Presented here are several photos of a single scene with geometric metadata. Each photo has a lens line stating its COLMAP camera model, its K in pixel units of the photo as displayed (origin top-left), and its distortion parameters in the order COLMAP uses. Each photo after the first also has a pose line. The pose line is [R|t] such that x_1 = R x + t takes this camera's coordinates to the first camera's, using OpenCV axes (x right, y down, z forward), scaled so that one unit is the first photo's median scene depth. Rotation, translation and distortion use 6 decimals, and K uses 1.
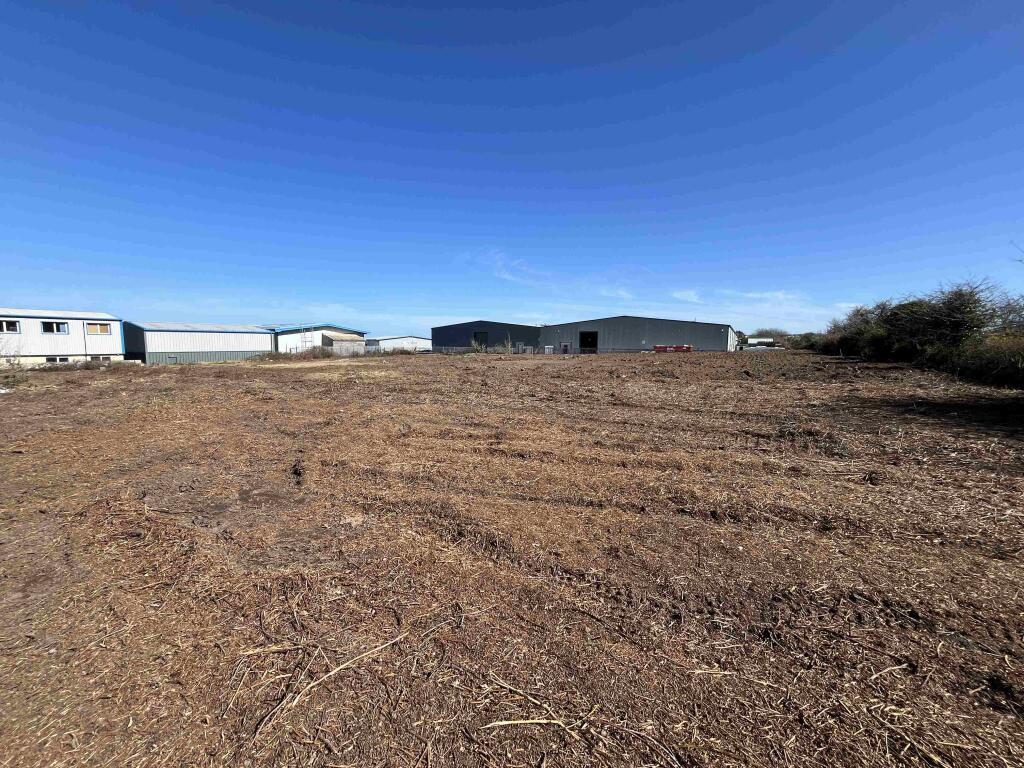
lens RADIAL K [[417.7, 0, 508.6], [0, 417.7, 382.1], [0, 0, 1]] dist [0.002694, -0.000350]
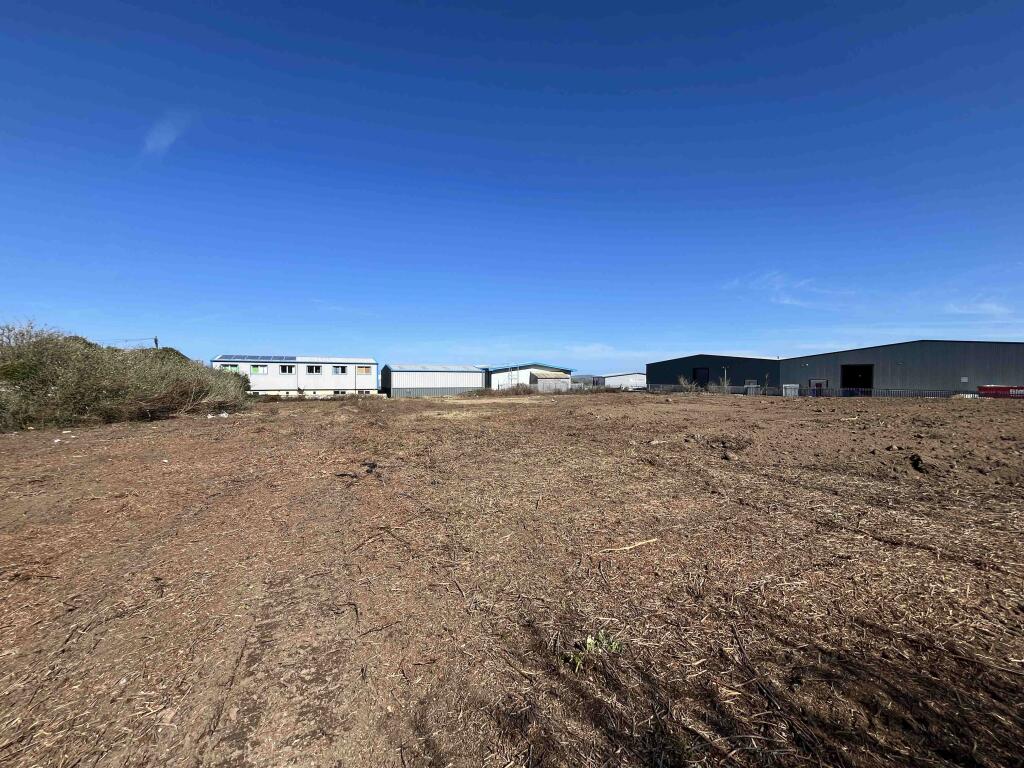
lens RADIAL K [[417.7, 0, 512.7], [0, 417.7, 386.4], [0, 0, 1]] dist [0.002694, -0.000350]
pose [[0.823228, 0.008131, -0.567652, 0.125662], [-0.053219, 0.996600, -0.062904, -0.011263], [0.565211, 0.081994, 0.820862, 0.119005]]
